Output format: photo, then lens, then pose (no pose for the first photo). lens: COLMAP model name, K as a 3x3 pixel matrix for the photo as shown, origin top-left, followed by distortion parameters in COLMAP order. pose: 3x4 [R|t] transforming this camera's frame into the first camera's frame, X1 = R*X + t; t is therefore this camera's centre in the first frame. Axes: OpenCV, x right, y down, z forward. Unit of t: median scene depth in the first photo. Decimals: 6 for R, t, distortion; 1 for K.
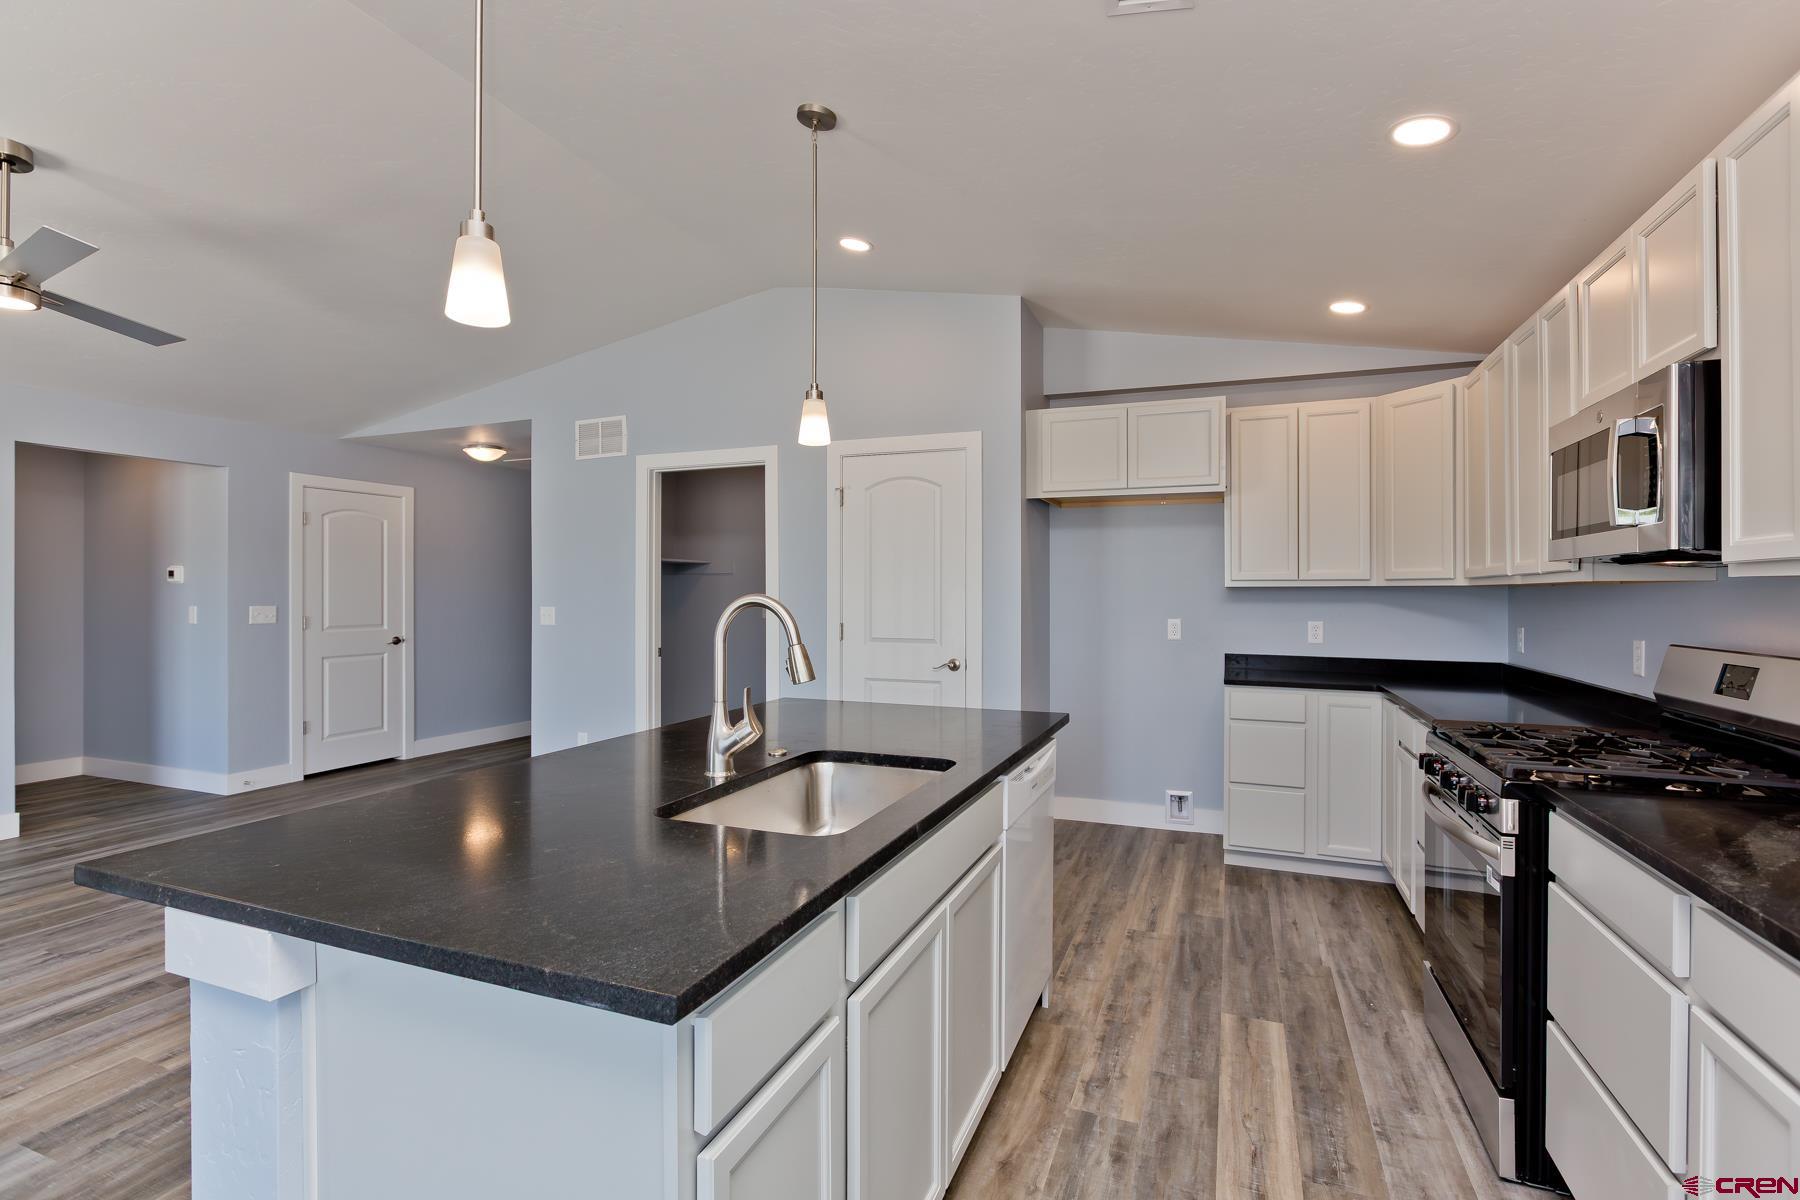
lens RADIAL K [[832.1, 0, 897.7], [0, 832.1, 589.7], [0, 0, 1]] dist [-0.000861, -0.001226]
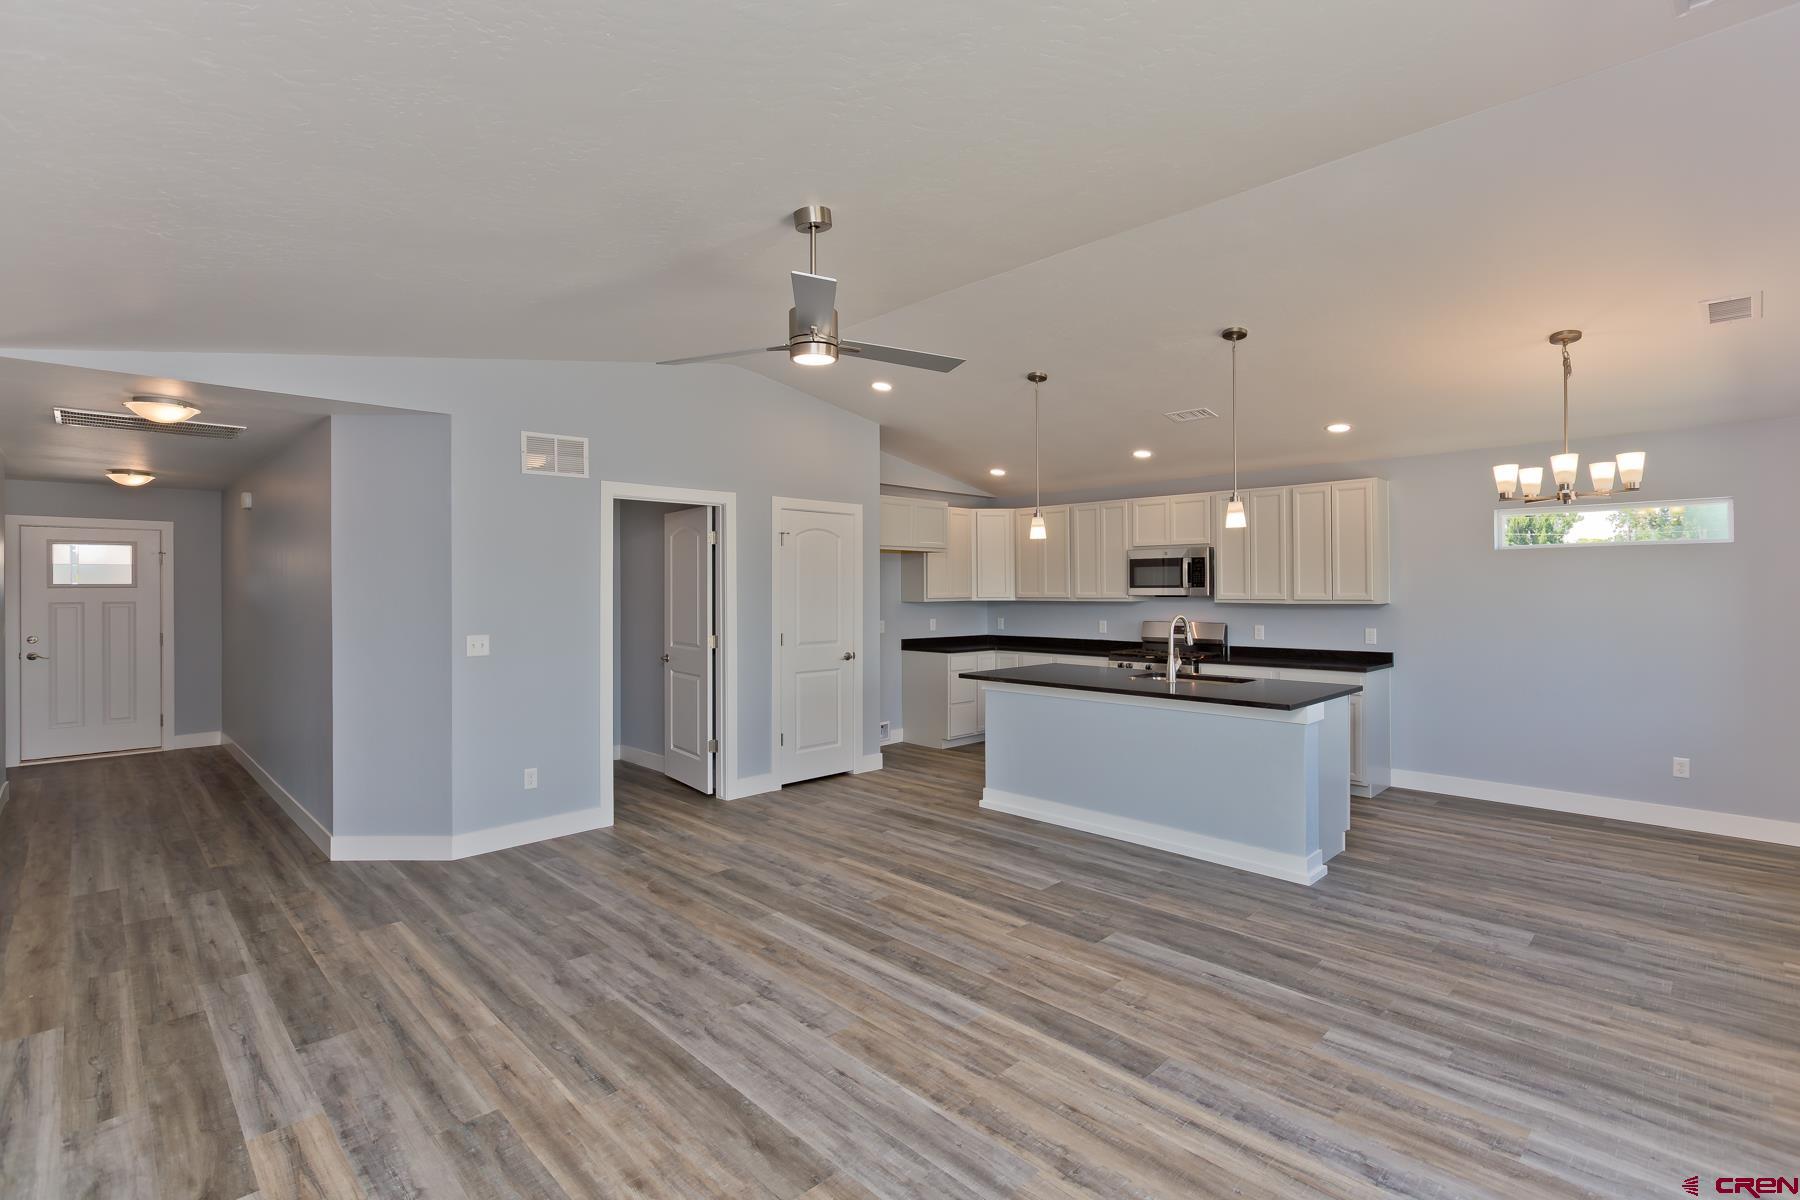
lens RADIAL K [[832.1, 0, 885.5], [0, 832.1, 595.7], [0, 0, 1]] dist [-0.000861, -0.001226]
pose [[0.404967, -0.009128, 0.914286, -1.299982], [0.007709, 0.999949, 0.006569, -0.029575], [-0.914299, 0.004388, 0.405017, 0.323968]]
